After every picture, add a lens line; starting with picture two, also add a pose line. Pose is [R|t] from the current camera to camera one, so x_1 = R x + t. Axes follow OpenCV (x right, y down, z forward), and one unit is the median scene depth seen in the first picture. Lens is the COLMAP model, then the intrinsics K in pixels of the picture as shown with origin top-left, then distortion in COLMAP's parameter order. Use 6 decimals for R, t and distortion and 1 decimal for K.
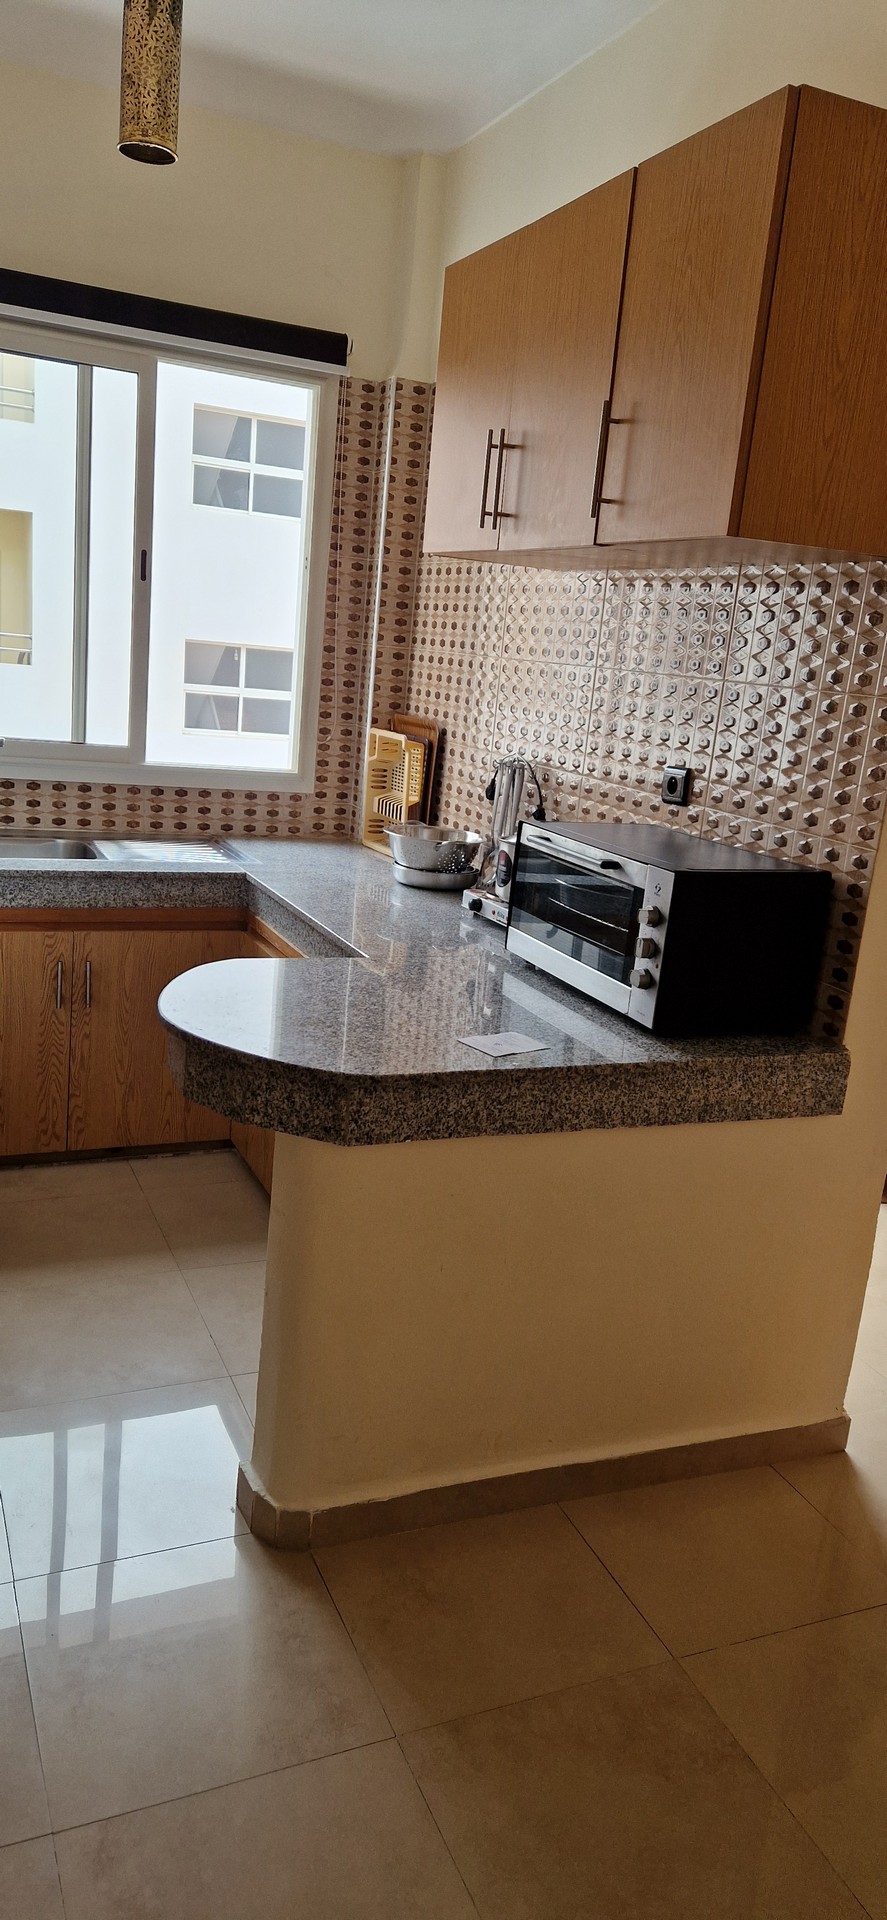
lens RADIAL K [[1294.3, 0, 443.5], [0, 1294.3, 960.0], [0, 0, 1]] dist [0.005821, -0.001389]
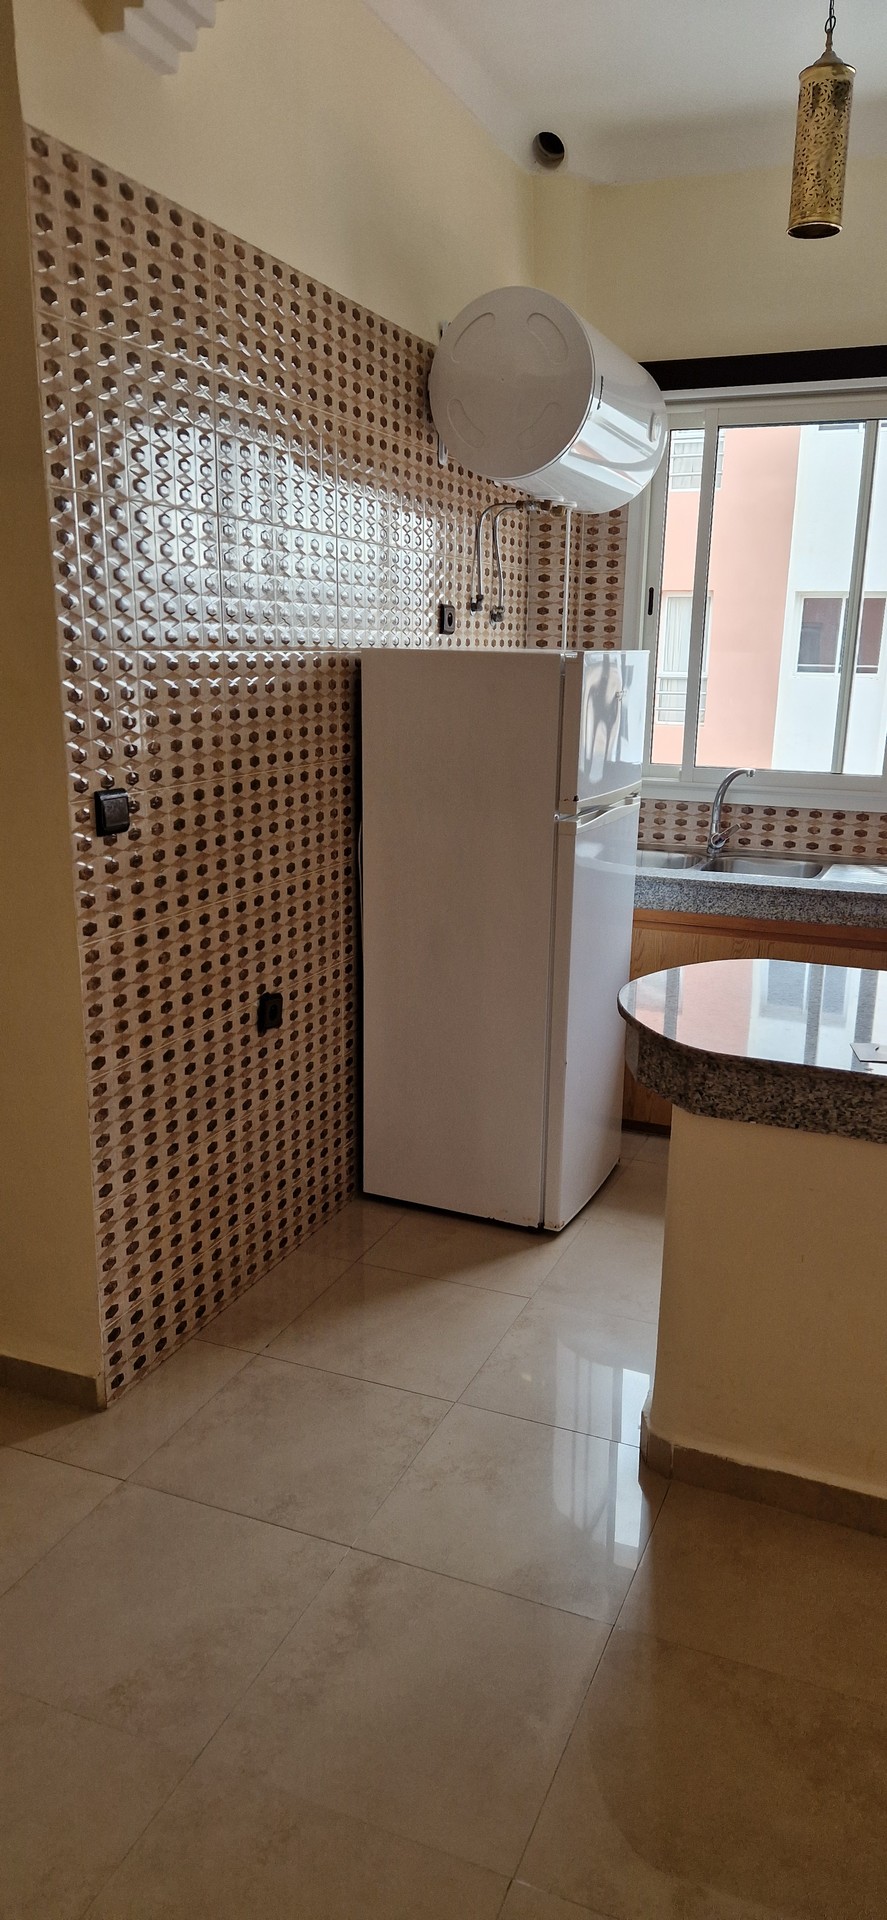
lens RADIAL K [[1262.5, 0, 442.3], [0, 1262.5, 992.6], [0, 0, 1]] dist [-0.002407, -0.000667]
pose [[0.689417, 0.111424, -0.715743, 0.403815], [-0.120127, 0.992003, 0.038723, 0.018358], [0.714334, 0.059284, 0.697289, 0.065547]]
